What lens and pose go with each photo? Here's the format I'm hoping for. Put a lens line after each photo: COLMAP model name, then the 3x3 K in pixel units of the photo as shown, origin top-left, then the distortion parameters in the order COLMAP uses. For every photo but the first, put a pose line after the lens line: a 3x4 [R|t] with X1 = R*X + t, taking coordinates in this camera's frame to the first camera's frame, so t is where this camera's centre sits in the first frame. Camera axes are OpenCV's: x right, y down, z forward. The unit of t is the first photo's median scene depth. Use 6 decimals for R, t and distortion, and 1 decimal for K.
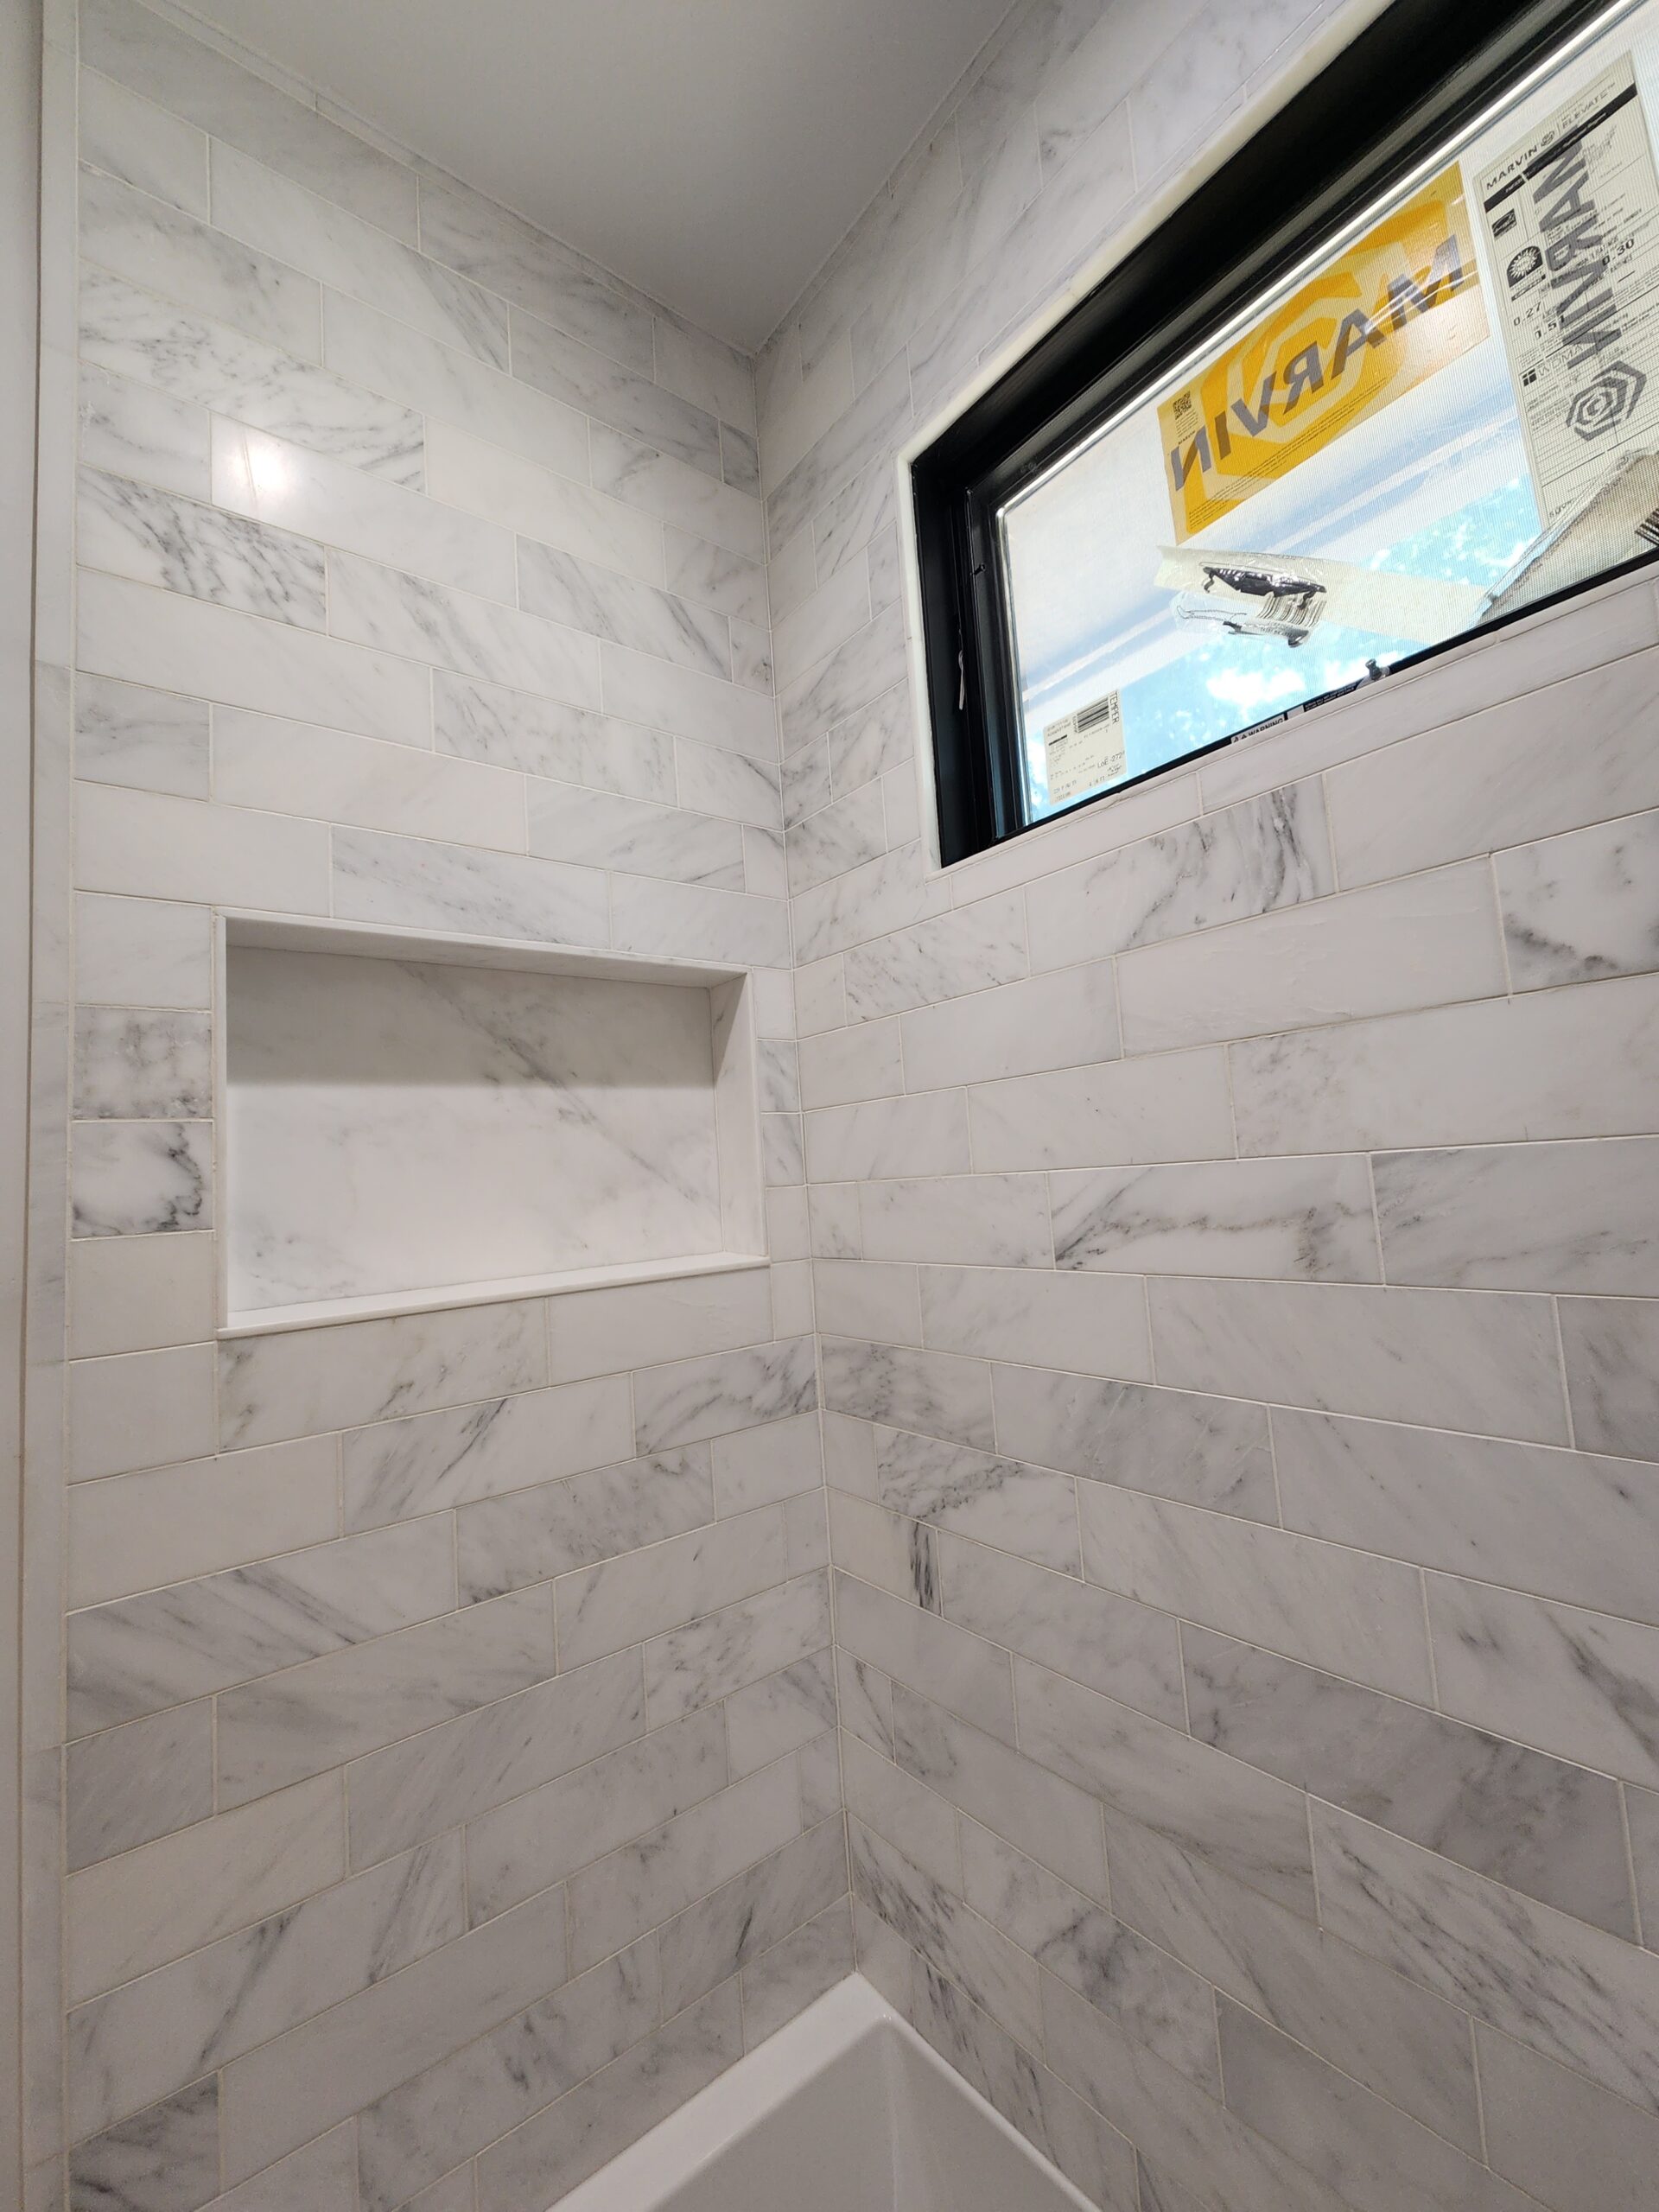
lens RADIAL K [[893.5, 0, 843.1], [0, 893.5, 1100.1], [0, 0, 1]] dist [0.006321, -0.003827]
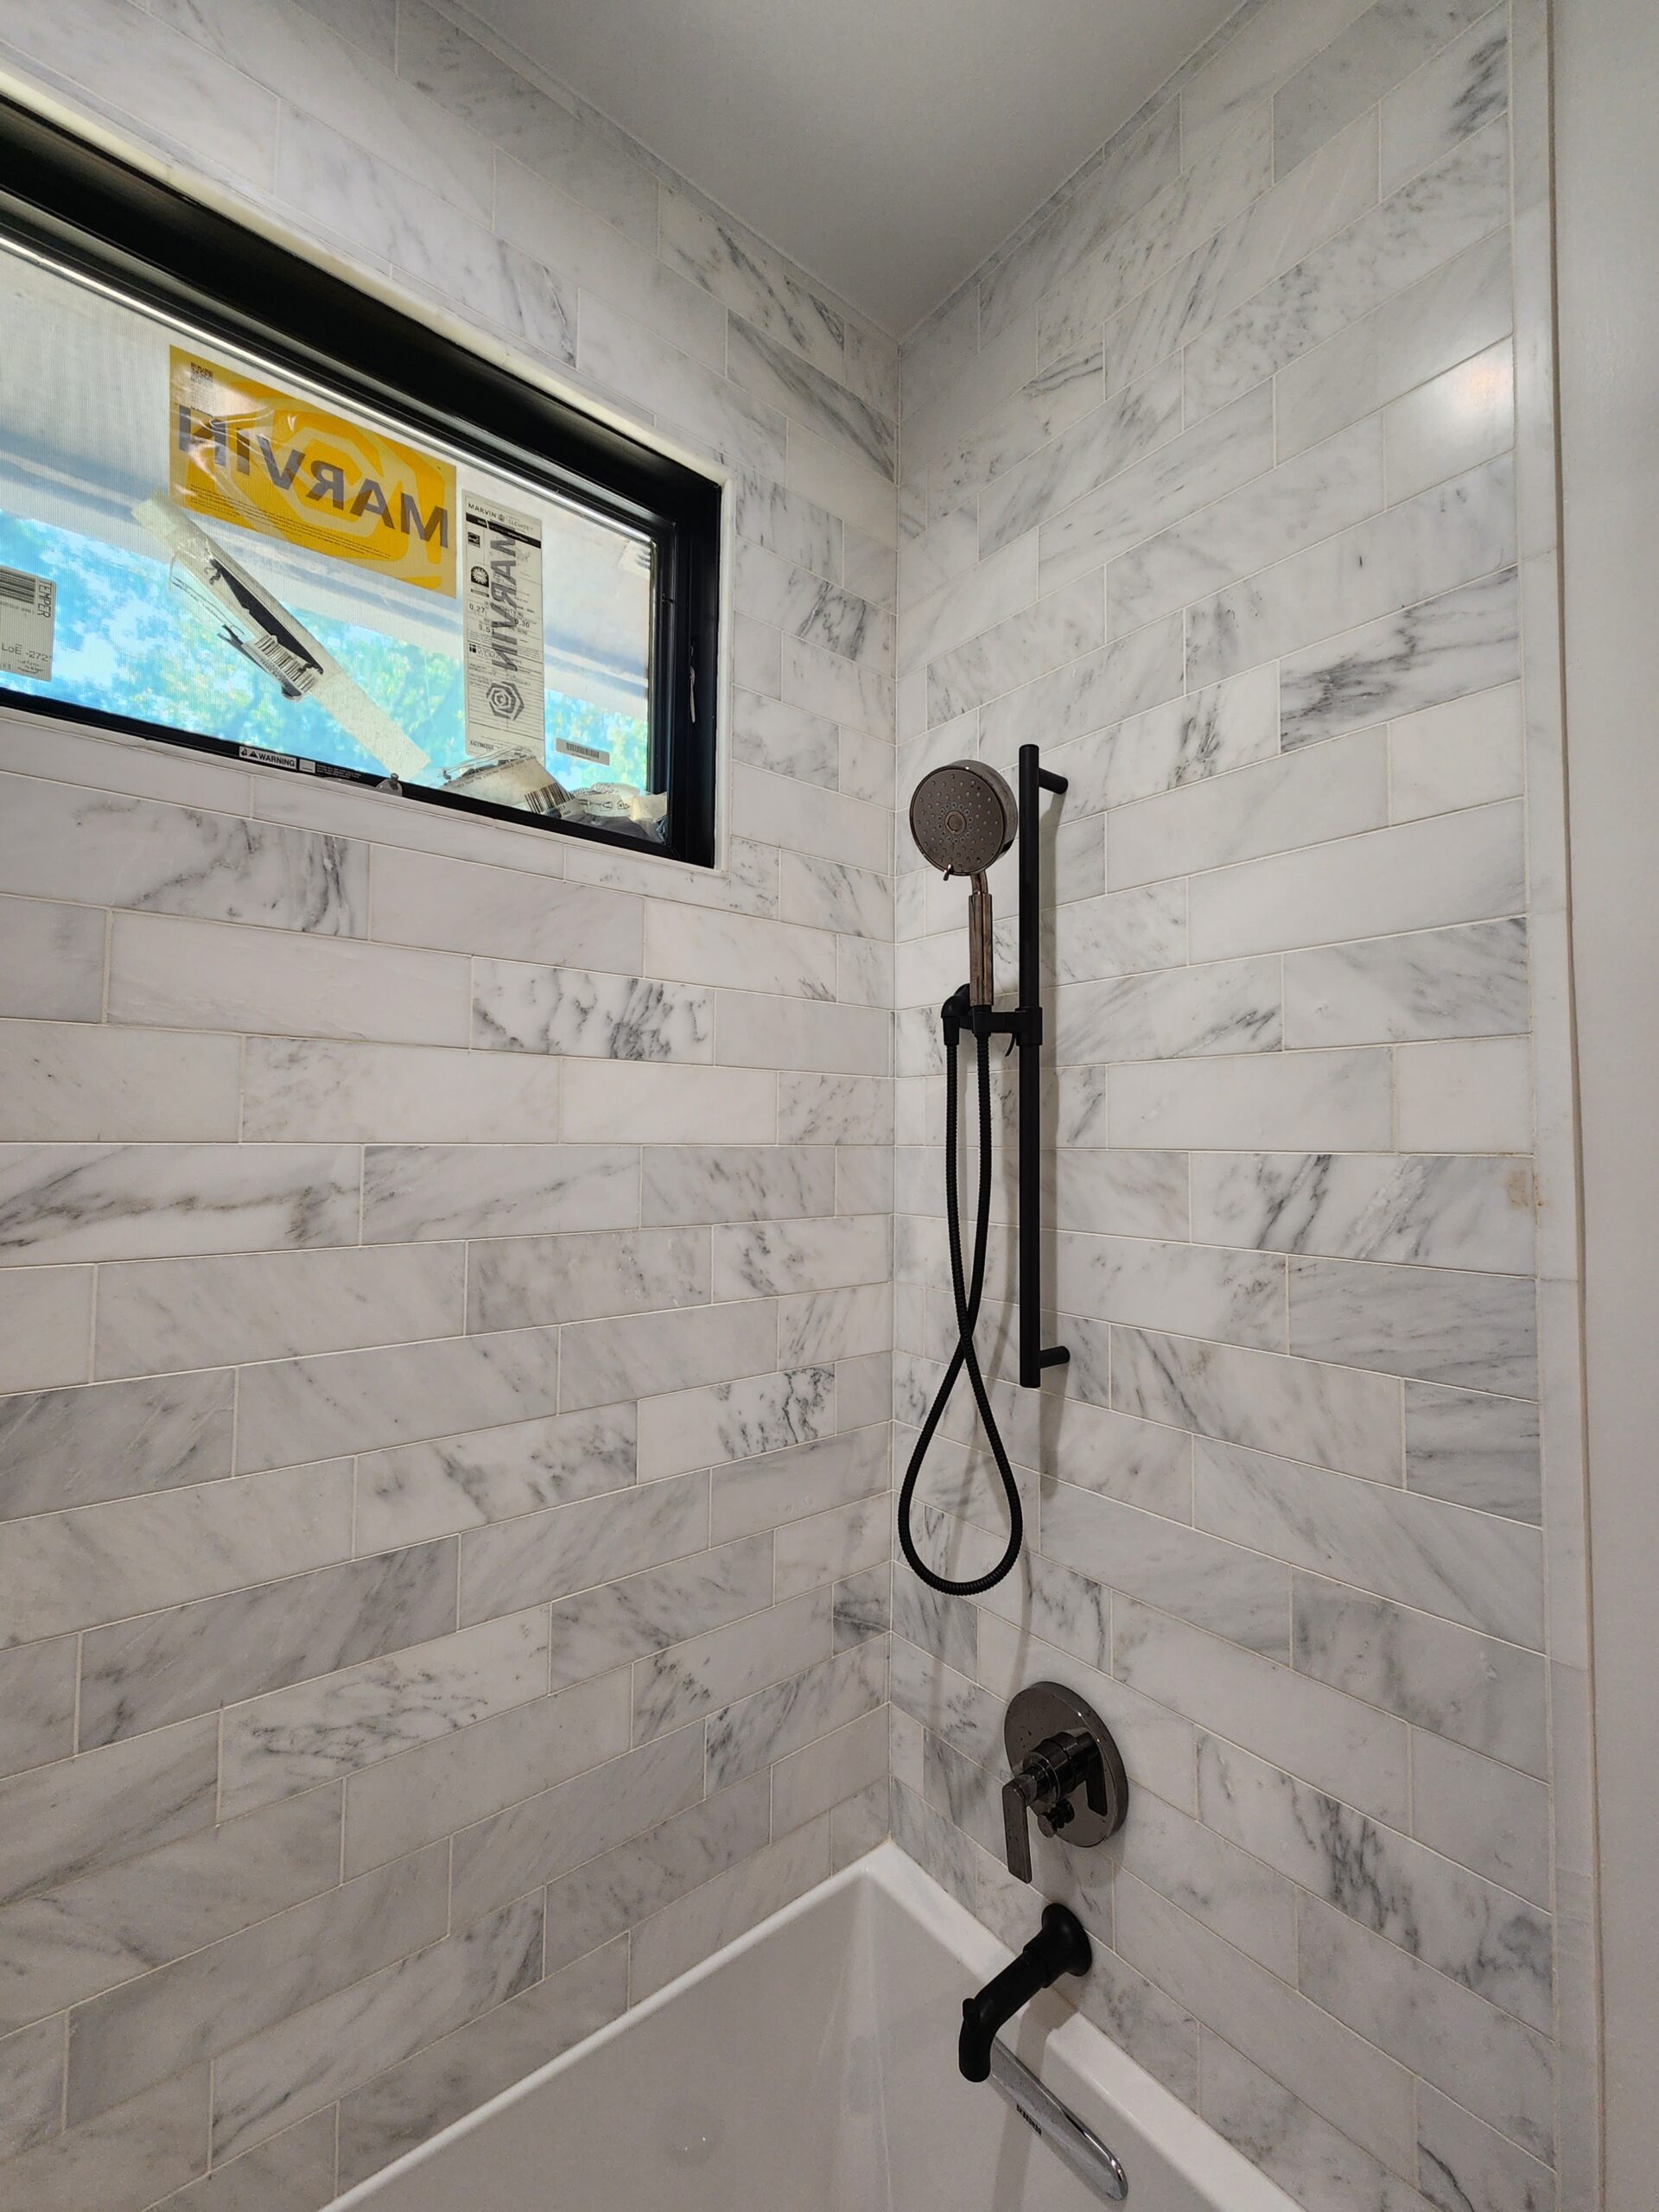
lens RADIAL K [[893.5, 0, 823.1], [0, 893.5, 1103.4], [0, 0, 1]] dist [0.006321, -0.003827]
pose [[0.002982, 0.106692, 0.994288, -0.588553], [-0.095591, 0.989769, -0.105920, 0.061093], [-0.995416, -0.094729, 0.013150, 0.268742]]
